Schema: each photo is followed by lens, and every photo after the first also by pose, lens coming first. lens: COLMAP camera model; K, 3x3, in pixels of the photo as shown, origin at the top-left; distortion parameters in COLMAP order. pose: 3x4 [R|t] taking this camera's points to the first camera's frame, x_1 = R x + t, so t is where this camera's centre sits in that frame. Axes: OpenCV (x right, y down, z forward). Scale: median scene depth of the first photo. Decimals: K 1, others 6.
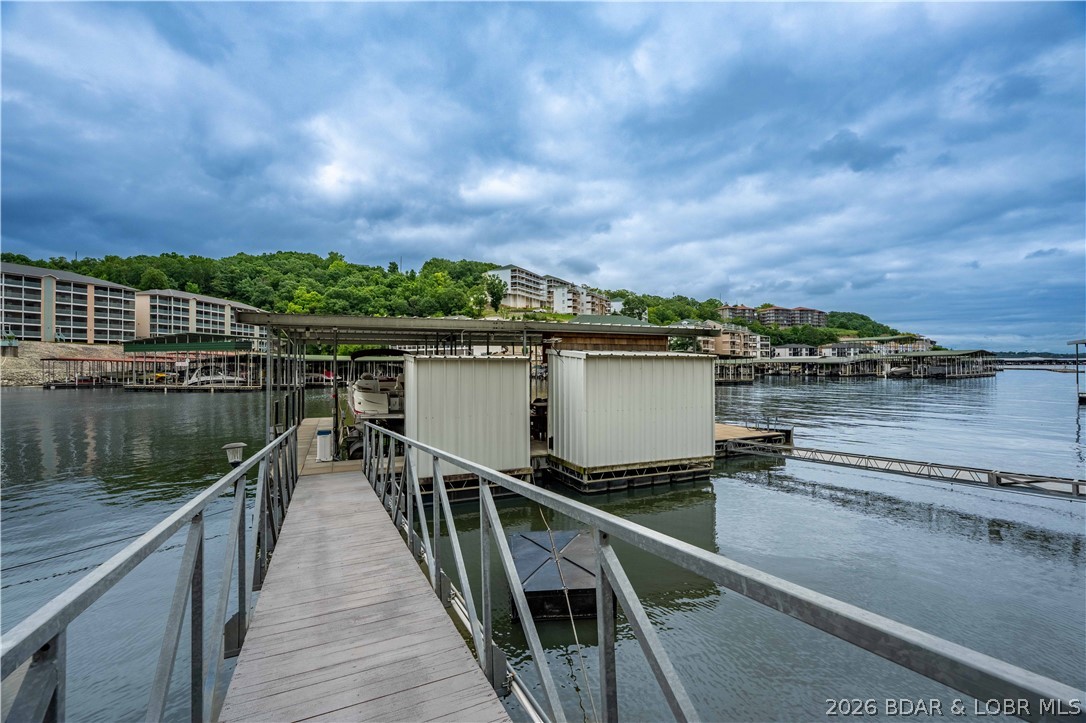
lens RADIAL K [[474.3, 0, 545.4], [0, 474.3, 362.5], [0, 0, 1]] dist [-0.010489, 0.002371]
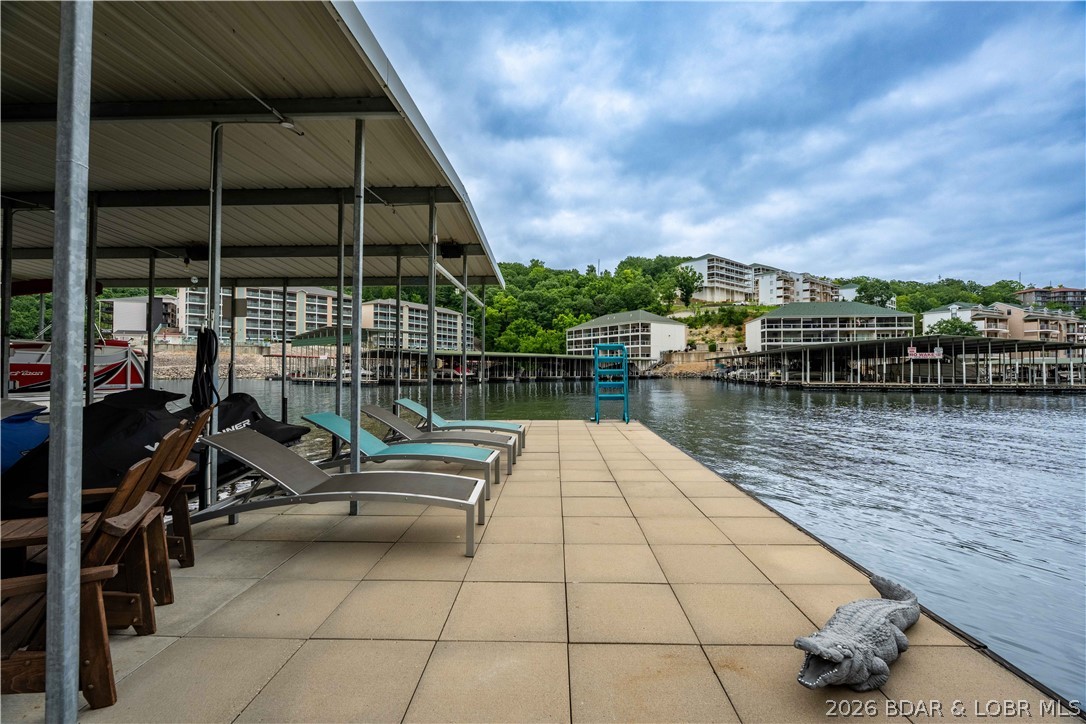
lens RADIAL K [[474.3, 0, 544.3], [0, 474.3, 367.2], [0, 0, 1]] dist [-0.010489, 0.002371]
pose [[0.906227, 0.006540, -0.422740, 0.026621], [-0.005848, 0.999979, 0.002933, 0.004977], [0.422750, -0.000186, 0.906246, 0.072014]]
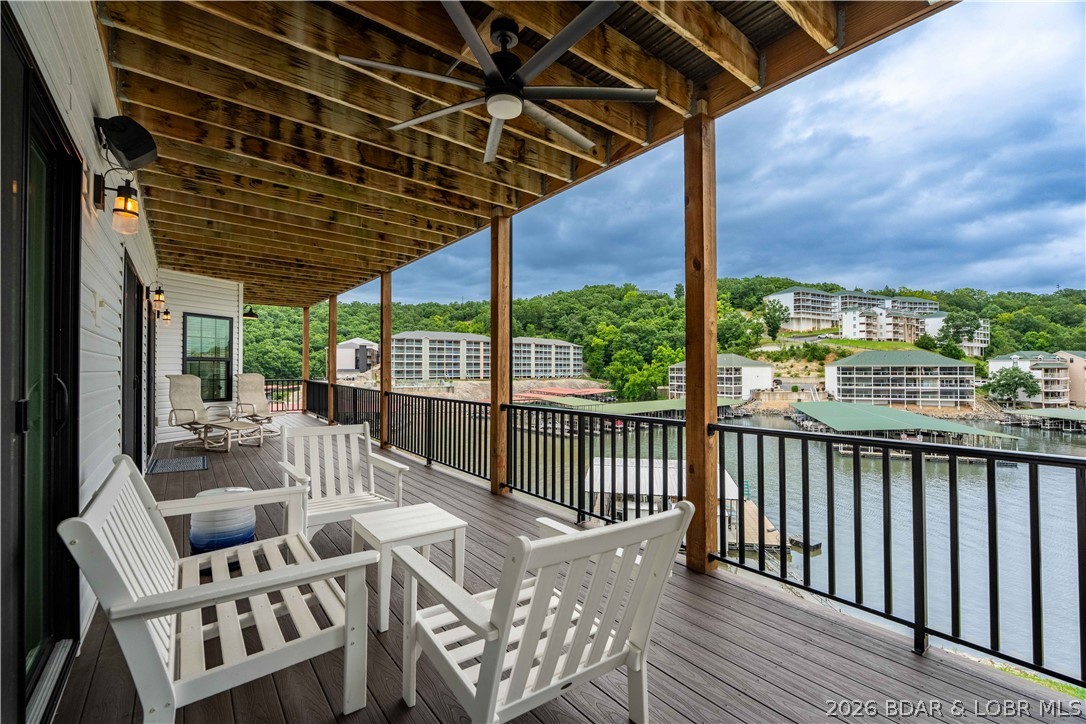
lens RADIAL K [[474.3, 0, 541.0], [0, 474.3, 363.6], [0, 0, 1]] dist [-0.010489, 0.002371]
pose [[0.821019, 0.001245, -0.570900, 0.058170], [-0.001347, 0.999999, 0.000242, -0.050339], [0.570900, 0.000570, 0.821020, -0.105684]]
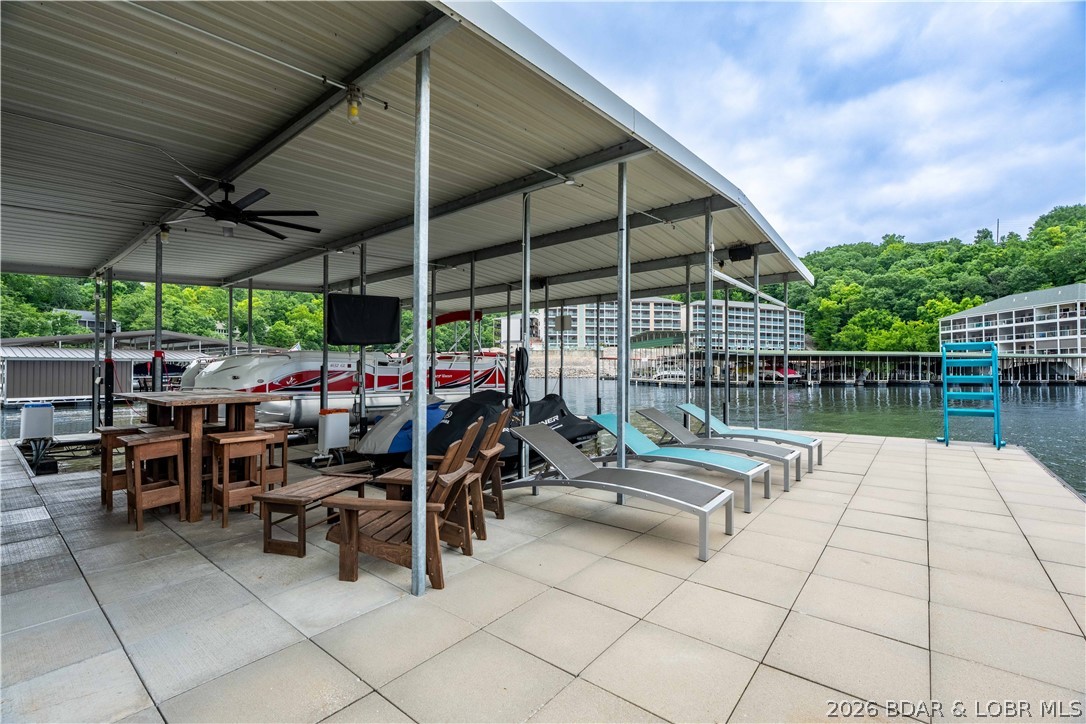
lens RADIAL K [[474.3, 0, 540.6], [0, 474.3, 362.1], [0, 0, 1]] dist [-0.010489, 0.002371]
pose [[0.456129, -0.005467, -0.889897, 0.029725], [-0.001409, 0.999975, -0.006866, 0.004557], [0.889913, 0.004385, 0.456110, 0.072732]]
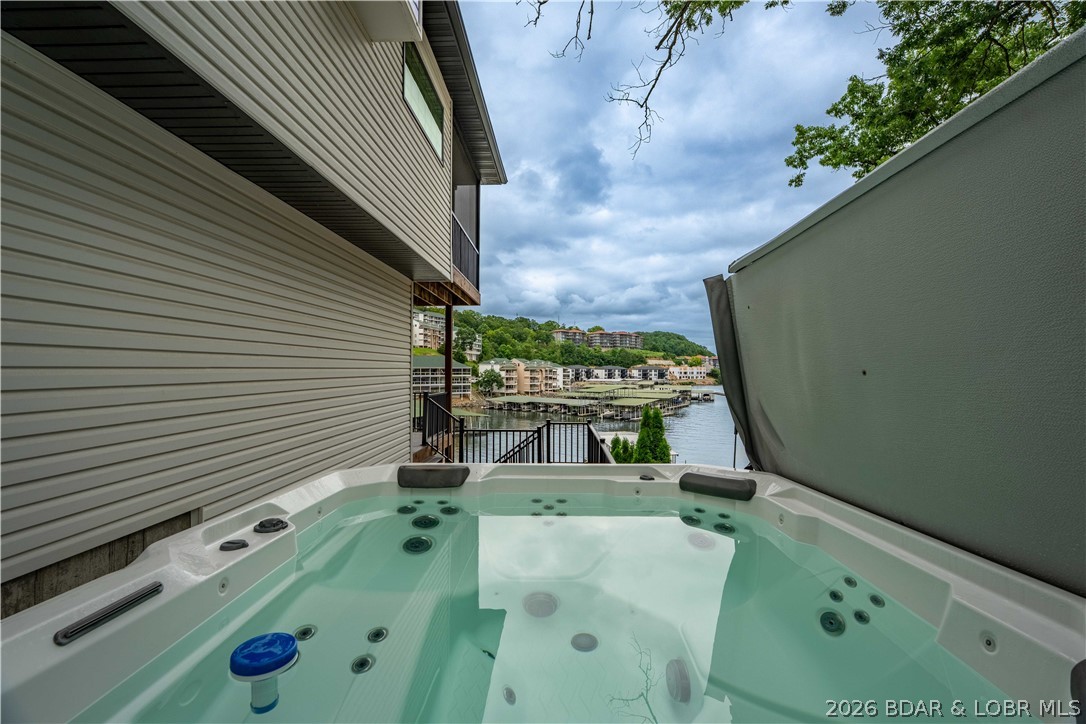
lens RADIAL K [[474.3, 0, 537.8], [0, 474.3, 364.1], [0, 0, 1]] dist [-0.010489, 0.002371]
pose [[0.965008, 0.010735, 0.262000, 0.062298], [-0.009508, 0.999937, -0.005949, -0.051046], [-0.262047, 0.003250, 0.965050, -0.139139]]
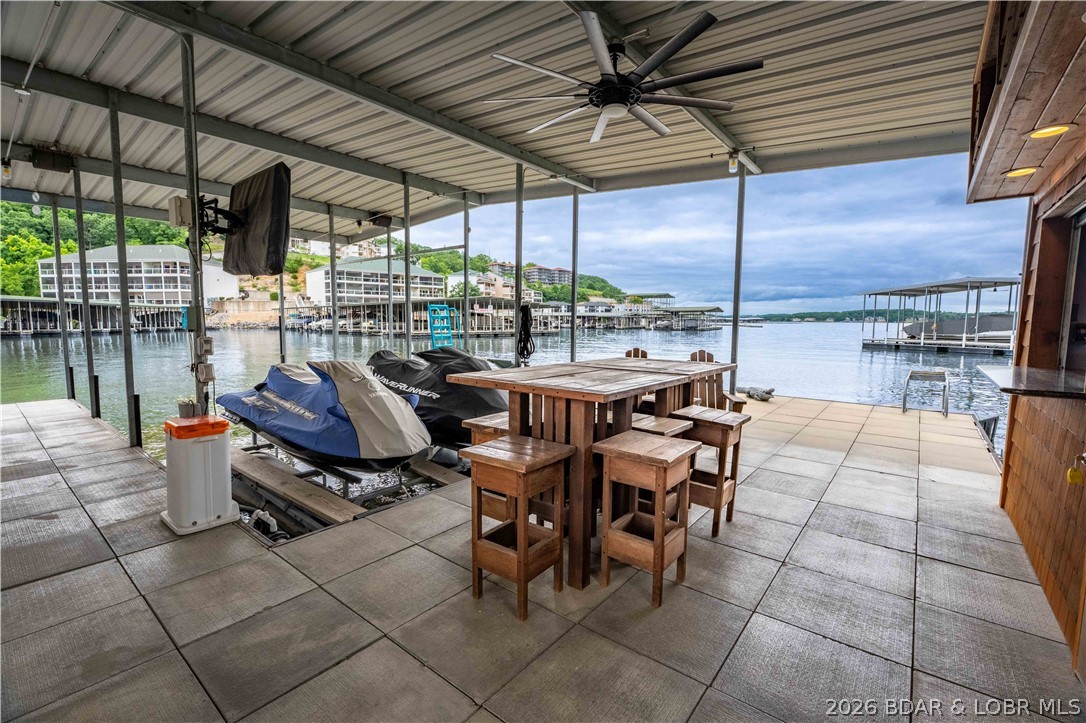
lens RADIAL K [[474.3, 0, 544.0], [0, 474.3, 358.4], [0, 0, 1]] dist [-0.010489, 0.002371]
pose [[0.886193, -0.026216, 0.462574, -0.007210], [-0.013035, 0.996592, 0.081453, 0.004635], [-0.463133, -0.078213, 0.882831, 0.057809]]
